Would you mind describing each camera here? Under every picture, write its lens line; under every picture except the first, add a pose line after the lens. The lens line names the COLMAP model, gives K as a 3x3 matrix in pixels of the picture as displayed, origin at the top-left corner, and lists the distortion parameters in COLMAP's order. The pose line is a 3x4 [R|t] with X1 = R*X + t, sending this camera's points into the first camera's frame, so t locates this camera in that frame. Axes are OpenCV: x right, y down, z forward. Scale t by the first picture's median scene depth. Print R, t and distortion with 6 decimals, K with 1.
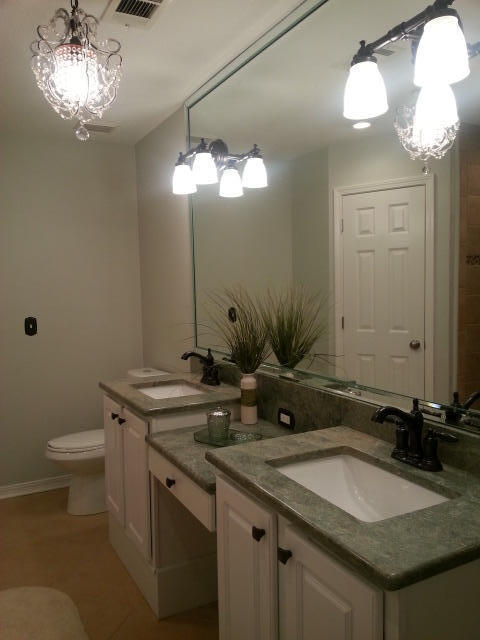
lens RADIAL K [[576.8, 0, 240.0], [0, 576.8, 320.0], [0, 0, 1]] dist [0.114676, 0.000323]
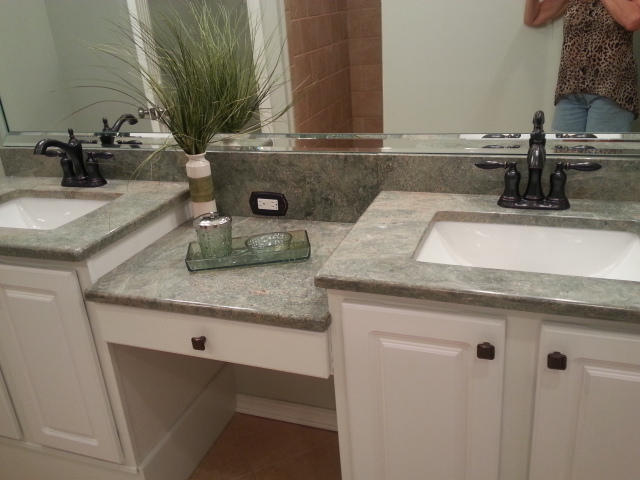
lens RADIAL K [[576.8, 0, 320.0], [0, 576.8, 240.0], [0, 0, 1]] dist [0.114676, 0.000323]
pose [[0.718374, -0.290231, 0.632222, -0.356638], [0.105642, 0.943786, 0.313222, -0.009599], [-0.687589, -0.158221, 0.708652, 0.433446]]
